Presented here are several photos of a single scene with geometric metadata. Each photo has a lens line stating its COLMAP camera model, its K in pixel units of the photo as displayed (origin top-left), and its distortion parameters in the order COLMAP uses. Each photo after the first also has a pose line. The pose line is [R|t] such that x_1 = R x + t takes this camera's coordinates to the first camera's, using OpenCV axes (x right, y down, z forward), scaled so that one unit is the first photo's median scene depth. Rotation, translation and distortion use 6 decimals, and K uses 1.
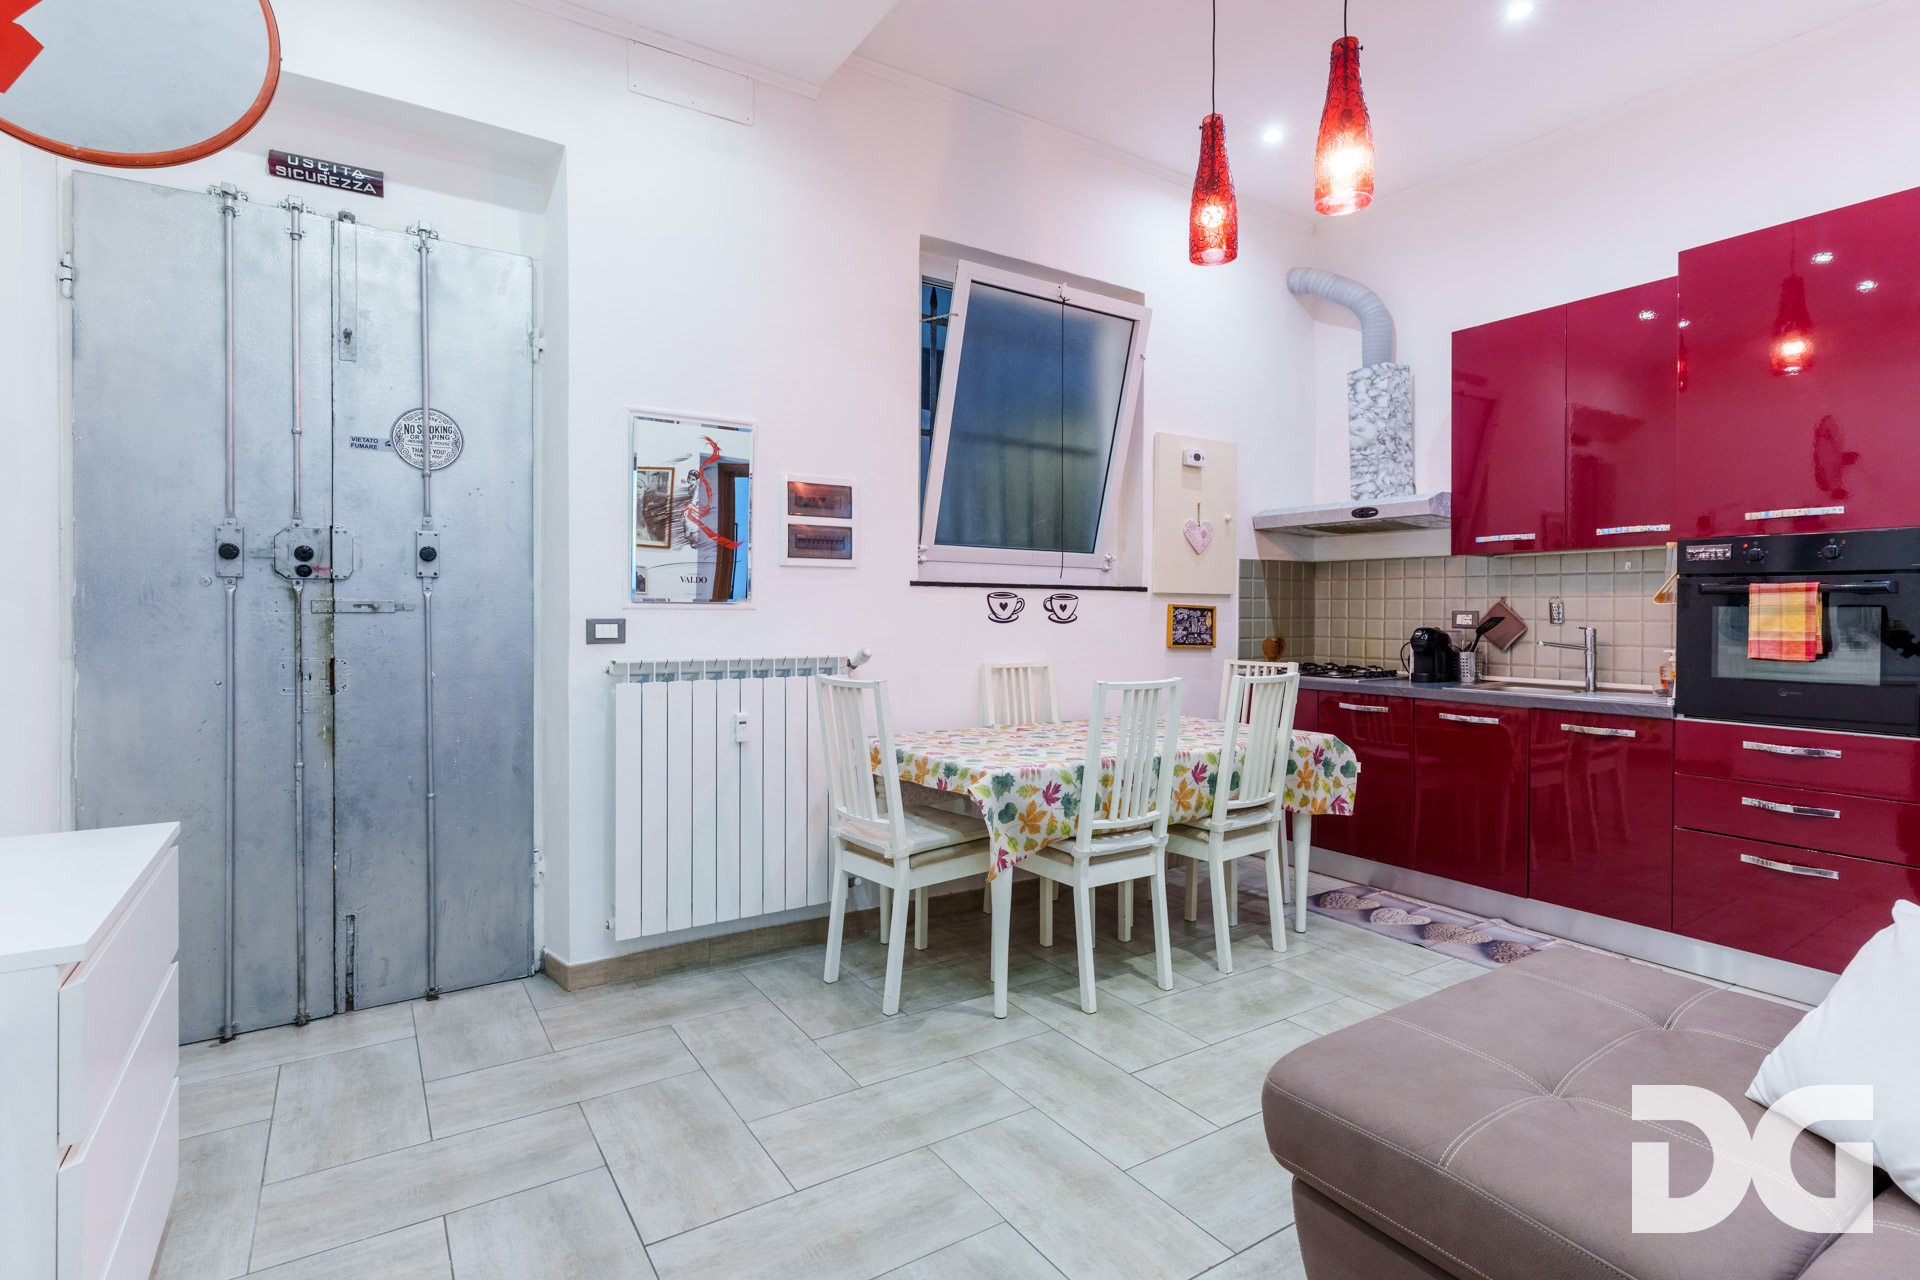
lens RADIAL K [[919.1, 0, 947.1], [0, 919.1, 620.5], [0, 0, 1]] dist [0.004539, -0.001322]
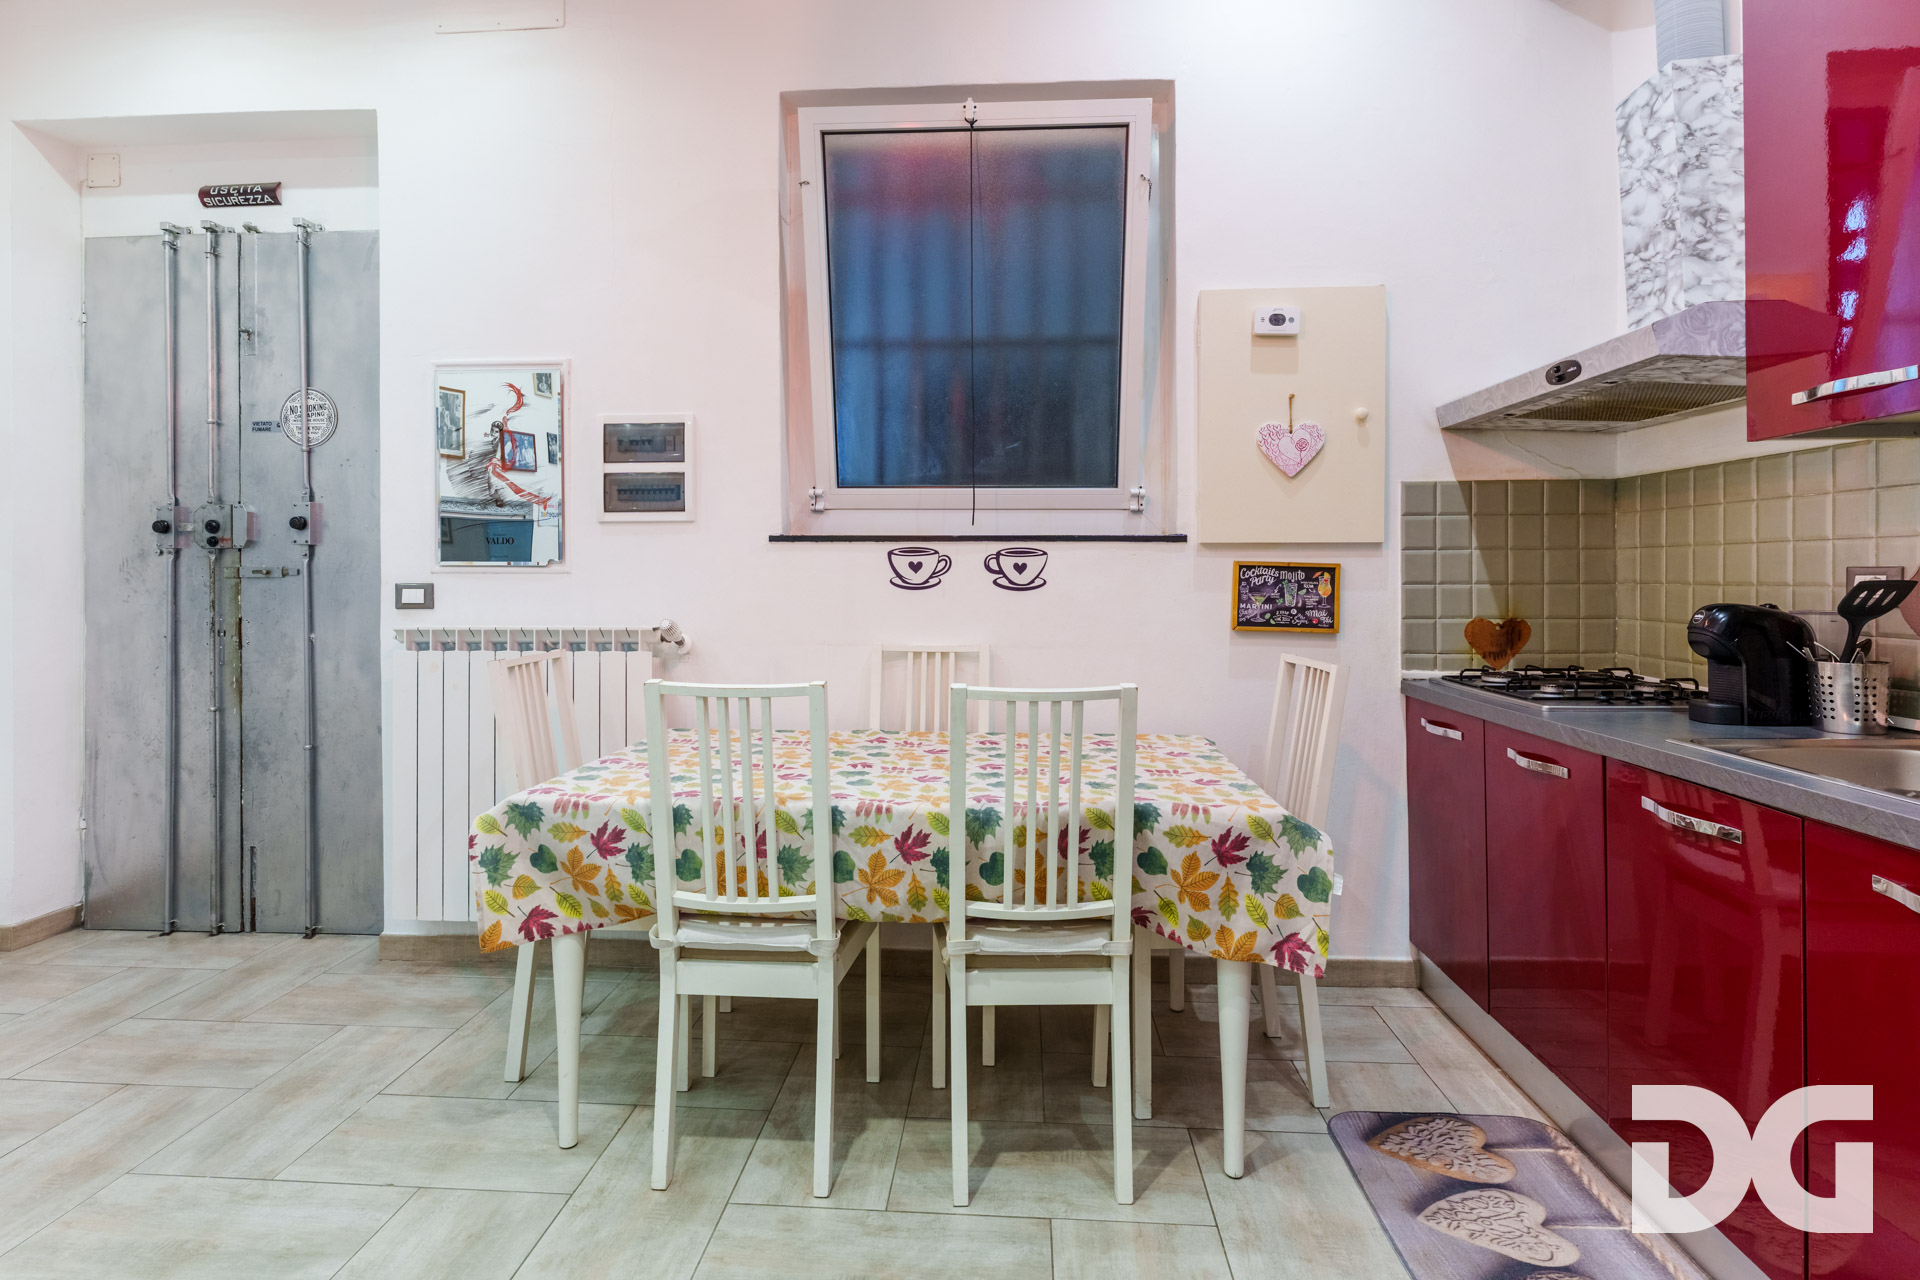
lens RADIAL K [[919.1, 0, 976.1], [0, 919.1, 576.2], [0, 0, 1]] dist [0.004539, -0.001322]
pose [[0.806938, -0.004520, -0.590619, 0.653330], [-0.002729, 0.999932, -0.011381, 0.000121], [0.590630, 0.010796, 0.806870, 0.544203]]
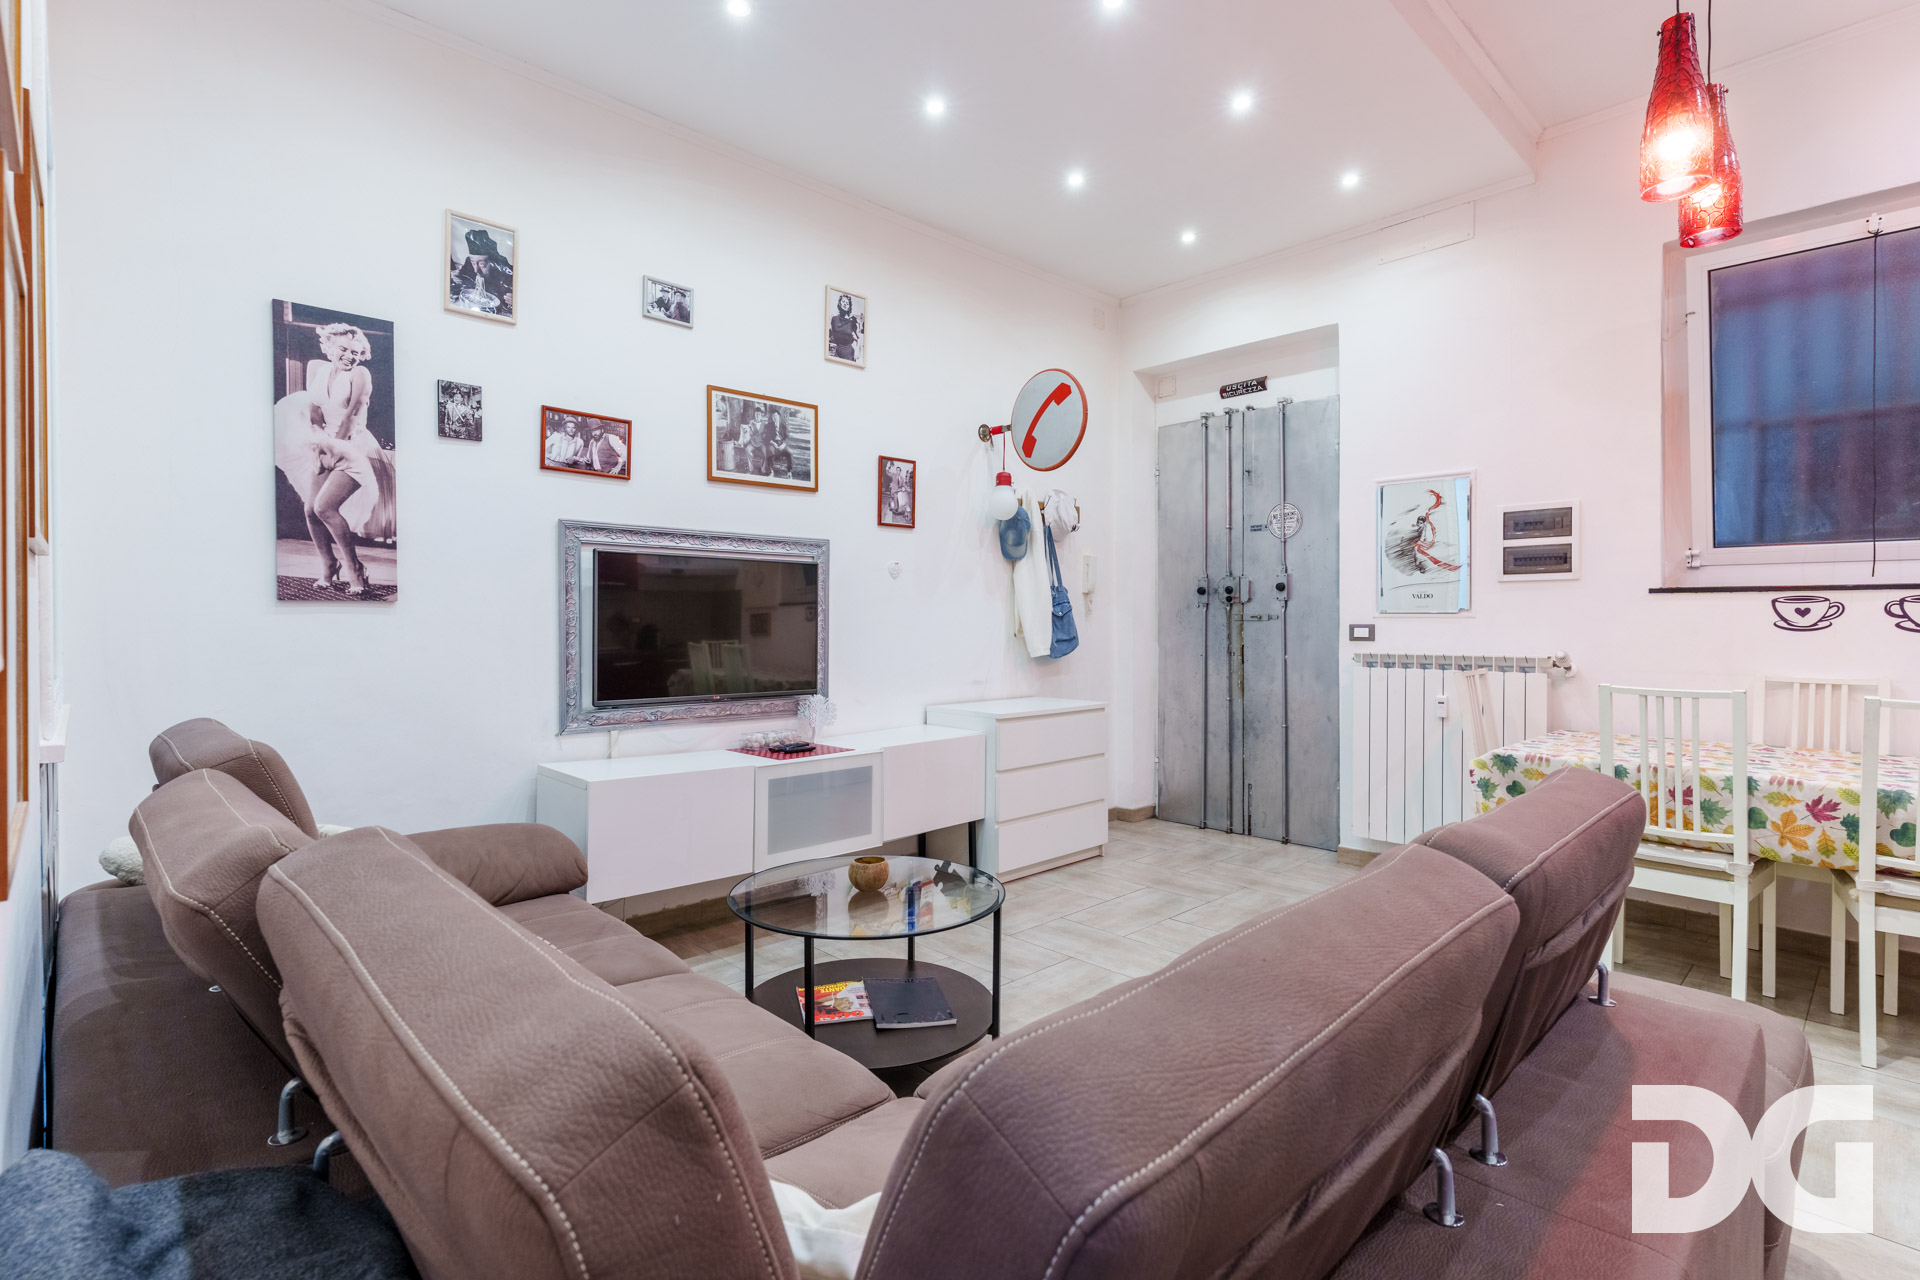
lens RADIAL K [[919.1, 0, 960.6], [0, 919.1, 629.9], [0, 0, 1]] dist [0.004539, -0.001322]
pose [[0.185577, 0.006952, -0.982605, 0.946886], [-0.009569, 0.999940, 0.005268, 0.005489], [0.982583, 0.008424, 0.185632, 0.072941]]
